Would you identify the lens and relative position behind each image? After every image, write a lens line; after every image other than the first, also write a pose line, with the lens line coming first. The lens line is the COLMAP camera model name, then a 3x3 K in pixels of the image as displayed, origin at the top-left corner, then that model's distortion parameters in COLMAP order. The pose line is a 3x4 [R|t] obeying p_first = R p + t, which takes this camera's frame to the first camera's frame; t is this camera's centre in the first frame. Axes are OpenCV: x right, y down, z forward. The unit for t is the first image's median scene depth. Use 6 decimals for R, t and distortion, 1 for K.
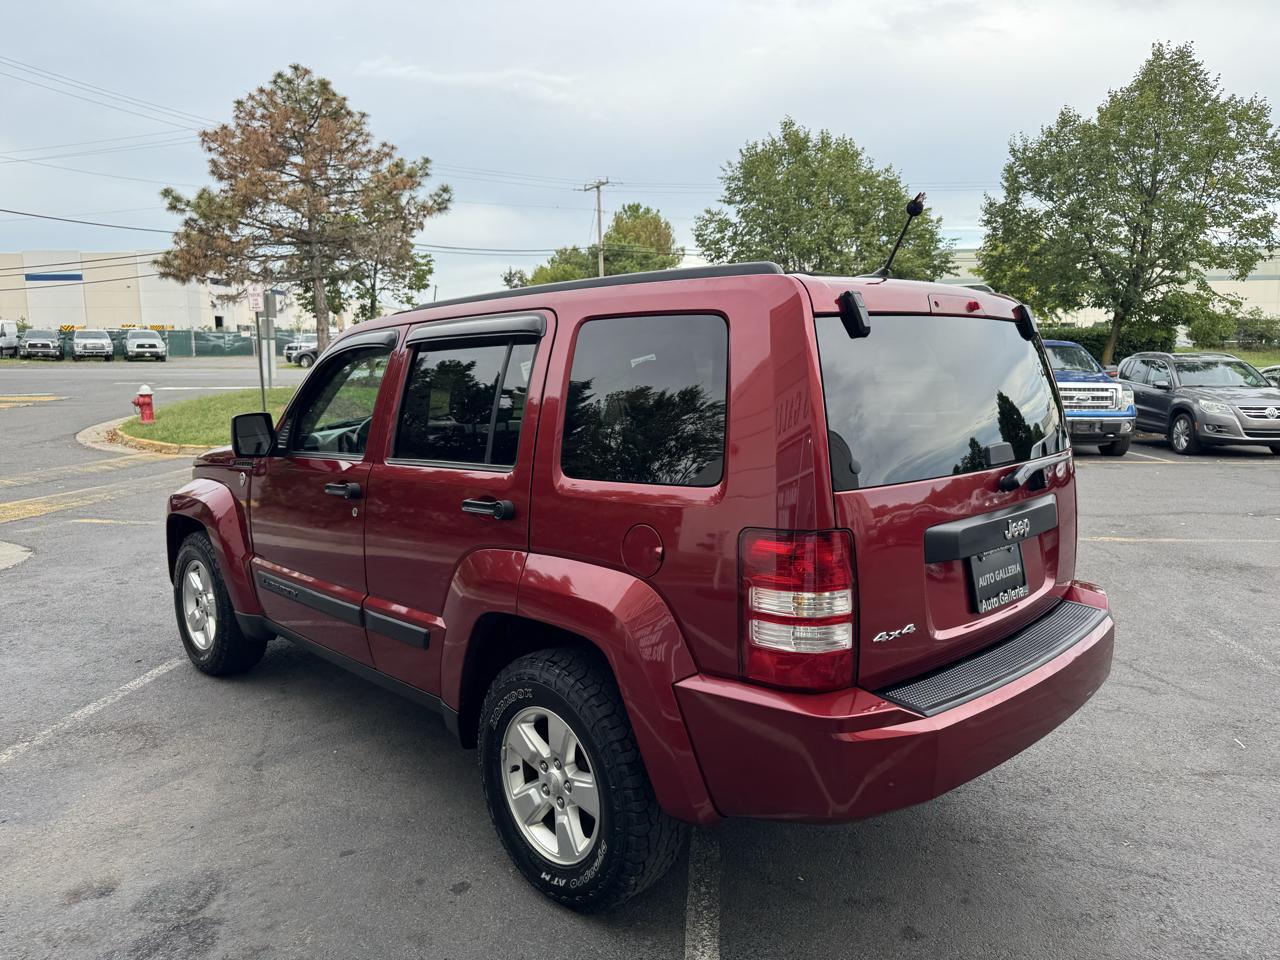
lens RADIAL K [[898.8, 0, 644.8], [0, 898.8, 478.7], [0, 0, 1]] dist [0.015196, -0.031011]
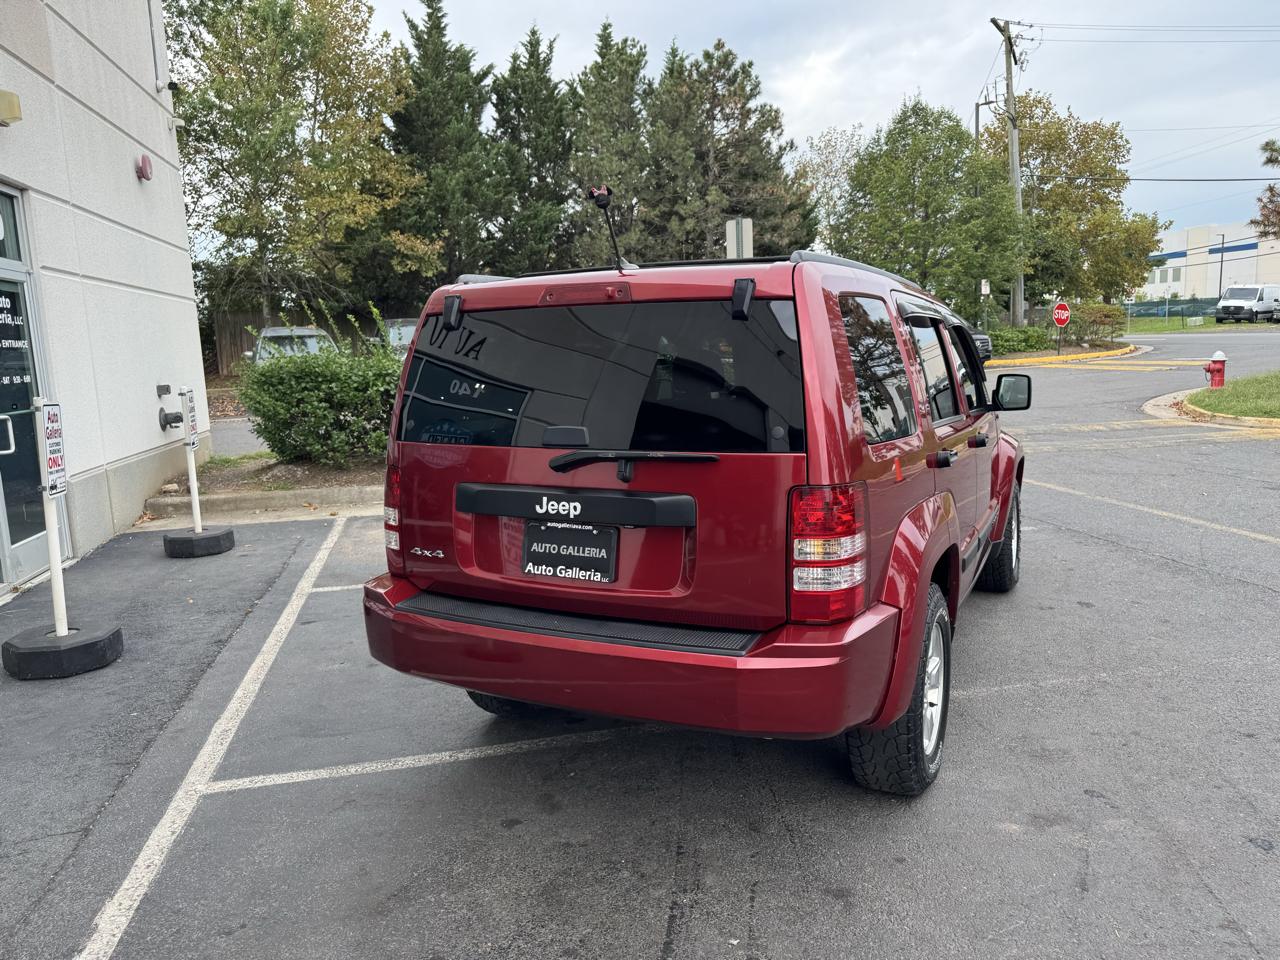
lens RADIAL K [[898.8, 0, 644.8], [0, 898.8, 478.7], [0, 0, 1]] dist [0.015196, -0.031011]
pose [[0.315940, 0.133528, -0.939336, 0.172794], [-0.095153, 0.989515, 0.108657, -0.012483], [0.943996, 0.055051, 0.325333, 0.091184]]
